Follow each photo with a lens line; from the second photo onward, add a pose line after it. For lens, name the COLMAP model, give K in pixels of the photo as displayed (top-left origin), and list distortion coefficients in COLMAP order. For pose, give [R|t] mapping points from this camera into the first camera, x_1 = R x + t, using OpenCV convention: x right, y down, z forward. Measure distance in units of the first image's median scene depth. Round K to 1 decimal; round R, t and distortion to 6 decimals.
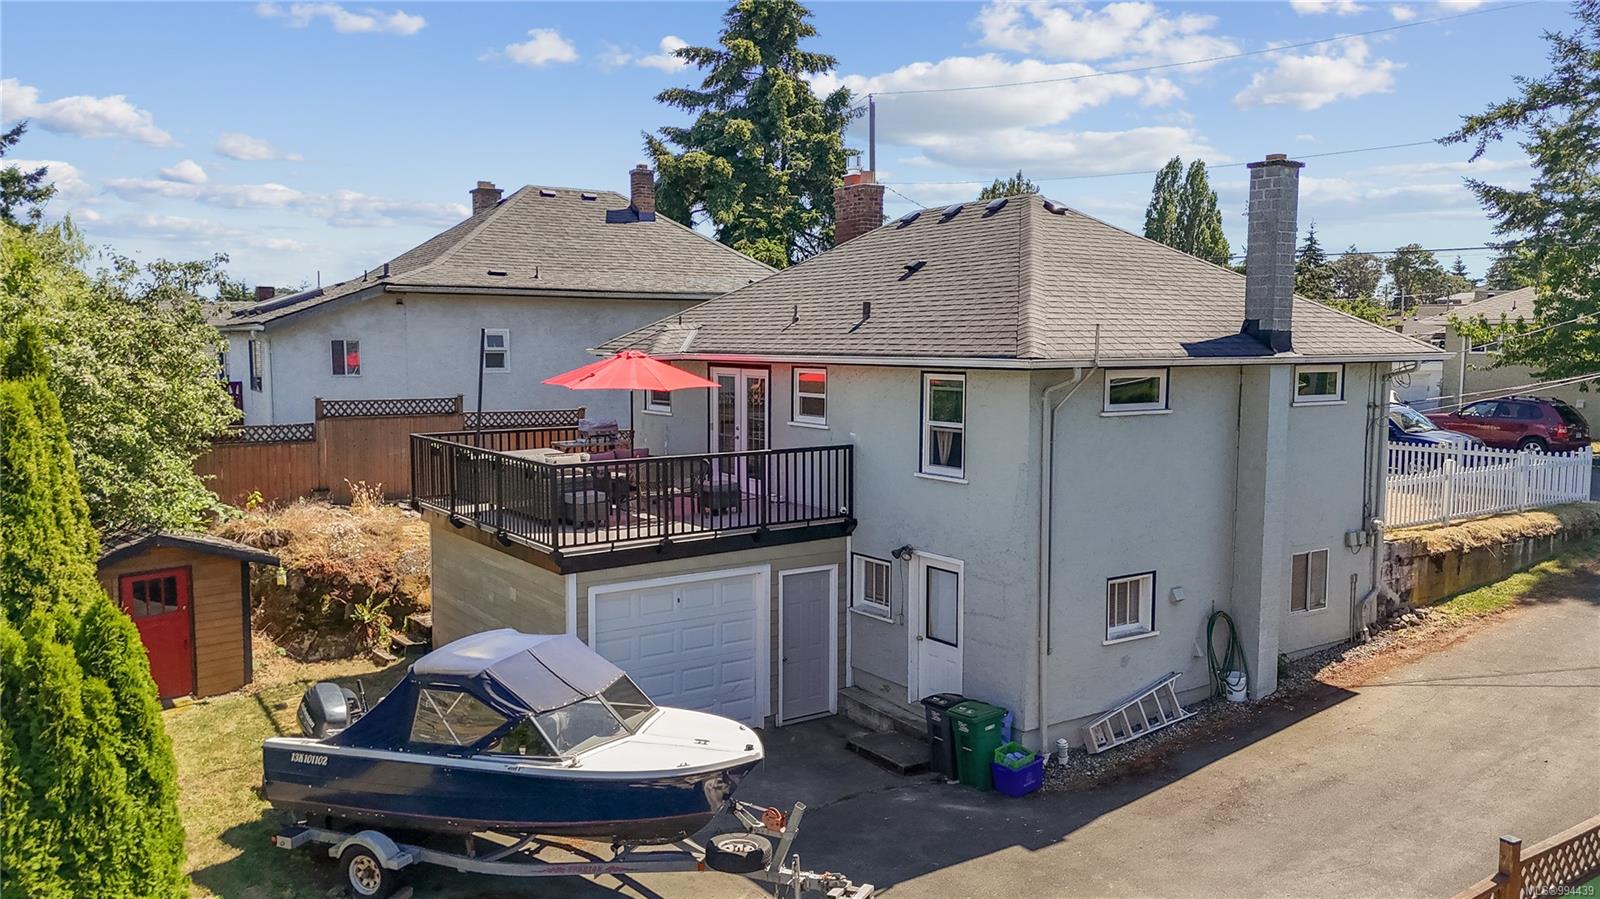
lens RADIAL K [[1203.9, 0, 800.0], [0, 1203.9, 449.5], [0, 0, 1]] dist [0.078188, -0.052342]
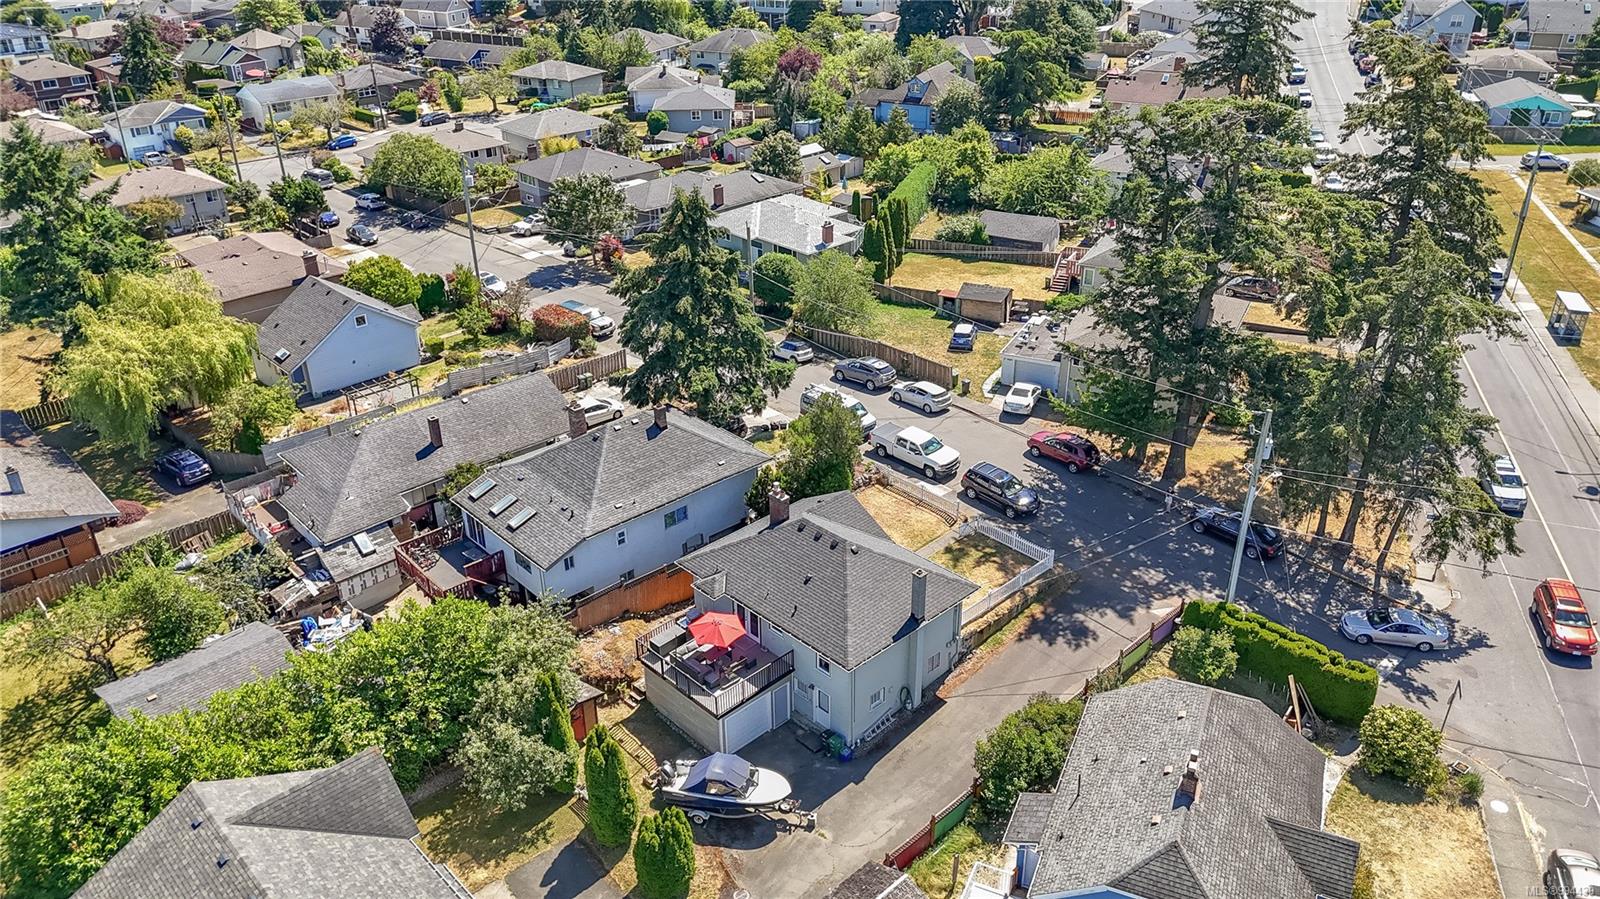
lens RADIAL K [[1203.9, 0, 800.0], [0, 1203.9, 449.5], [0, 0, 1]] dist [0.078188, -0.052342]
pose [[0.987096, -0.084024, 0.136315, -0.249596], [0.025055, 0.921830, 0.386783, -1.311482], [-0.158158, -0.378376, 0.912040, -1.291419]]
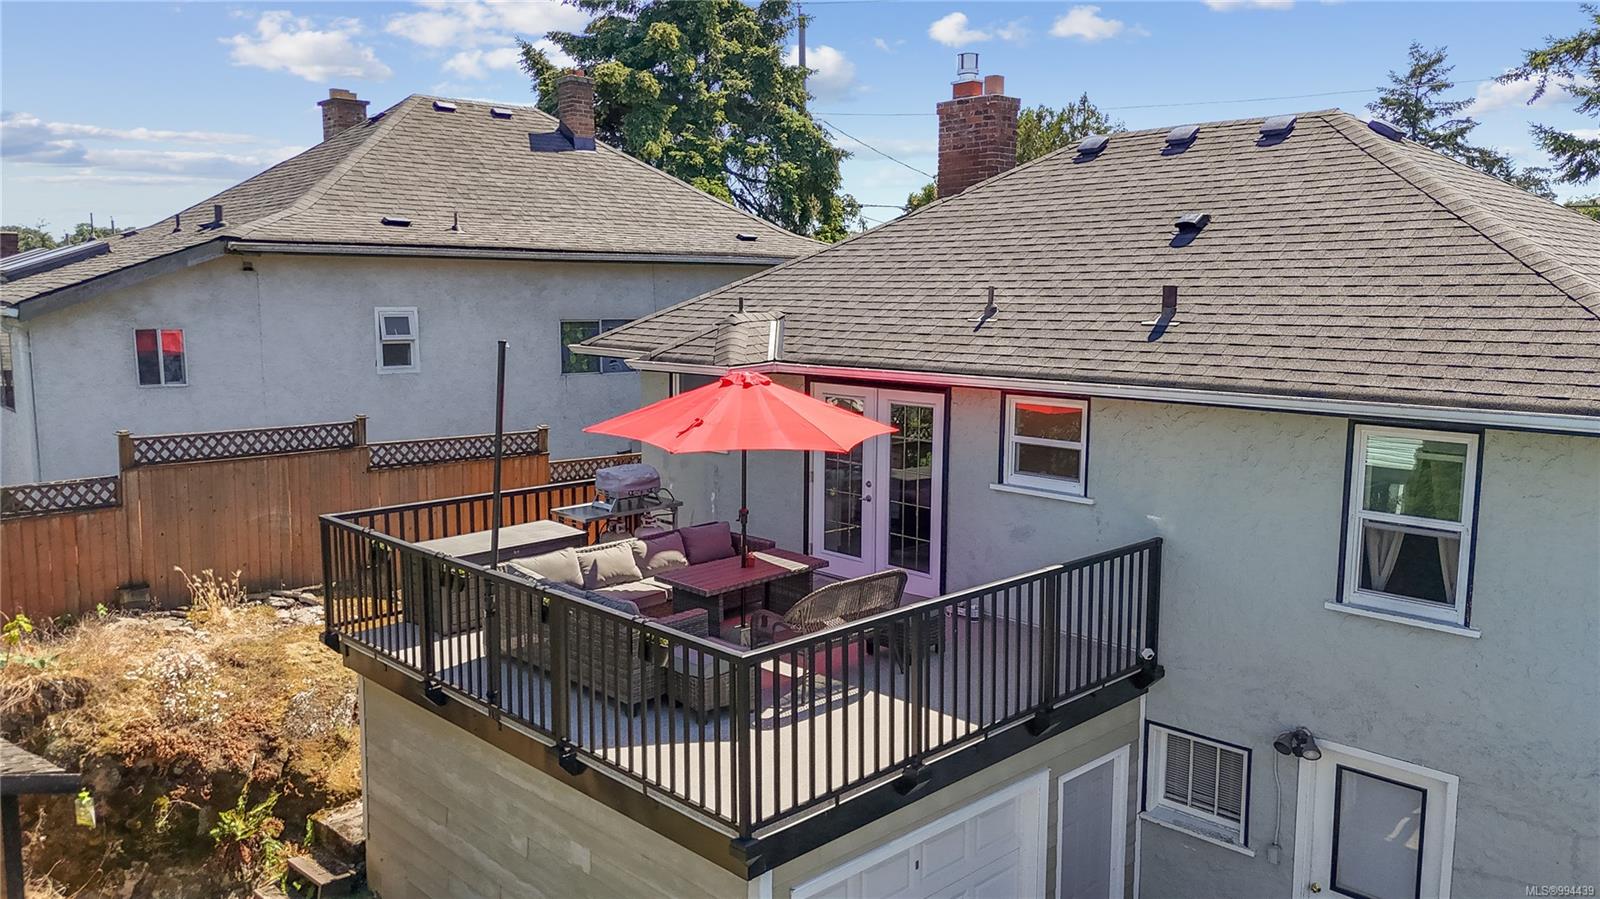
lens RADIAL K [[1203.9, 0, 800.0], [0, 1203.9, 449.5], [0, 0, 1]] dist [0.078188, -0.052342]
pose [[0.986686, -0.020479, 0.161339, -0.165749], [0.013296, 0.998877, 0.045472, -0.056869], [-0.162089, -0.042721, 0.985851, 0.353440]]
